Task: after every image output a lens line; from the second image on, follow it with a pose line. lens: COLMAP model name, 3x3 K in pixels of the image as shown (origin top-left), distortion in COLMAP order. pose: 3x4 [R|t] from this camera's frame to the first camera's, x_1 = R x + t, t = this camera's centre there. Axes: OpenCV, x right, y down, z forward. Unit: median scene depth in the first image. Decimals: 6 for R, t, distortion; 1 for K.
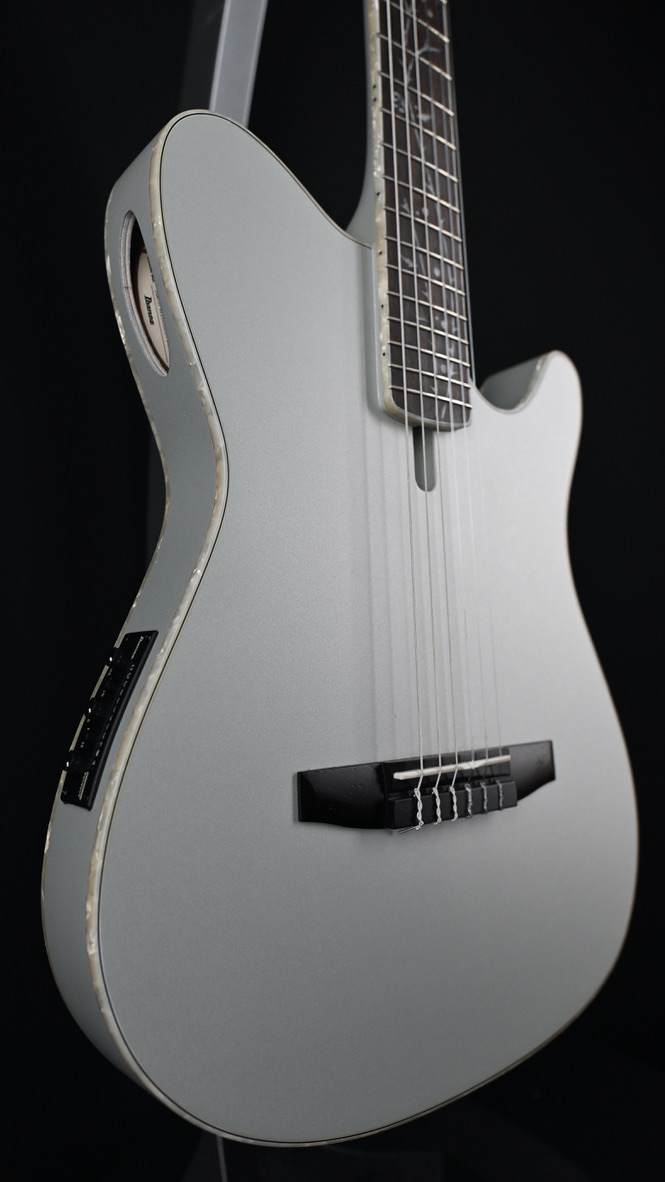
lens RADIAL K [[812.7, 0, 332.5], [0, 812.7, 591.0], [0, 0, 1]] dist [0.000032, -0.002671]
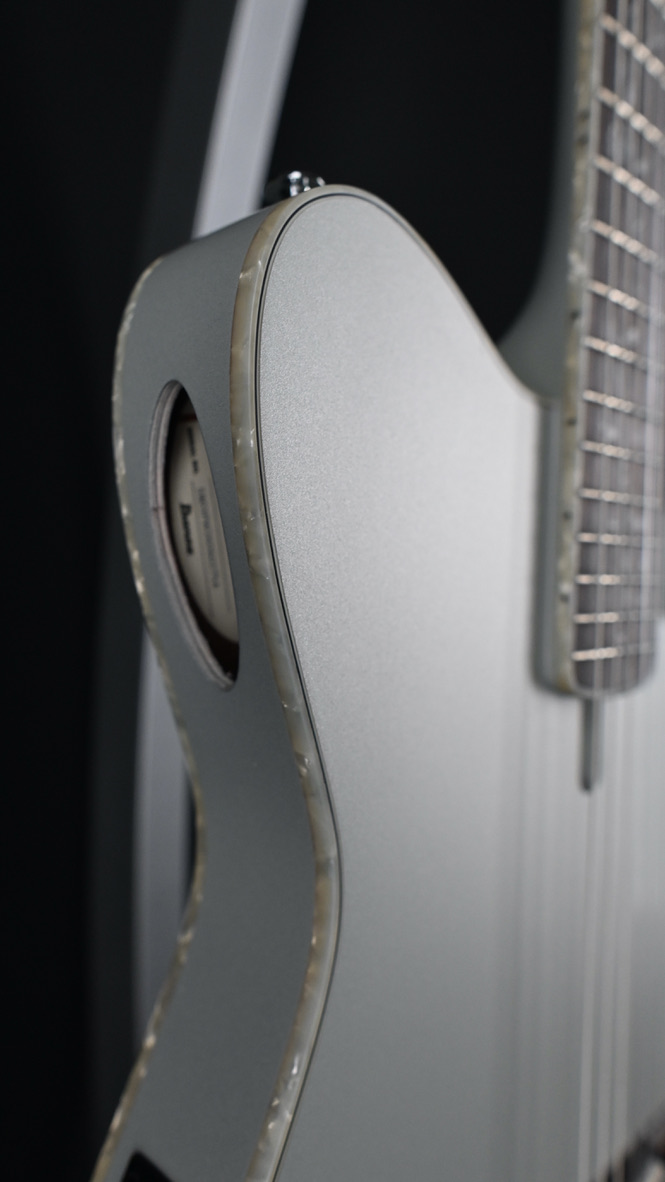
lens RADIAL K [[799.9, 0, 290.9], [0, 799.9, 591.7], [0, 0, 1]] dist [0.002355, 0.000096]
pose [[0.995971, 0.059210, 0.067347, -0.193928], [-0.066298, 0.991894, 0.108400, -0.375982], [-0.060383, -0.112428, 0.991824, 0.463657]]
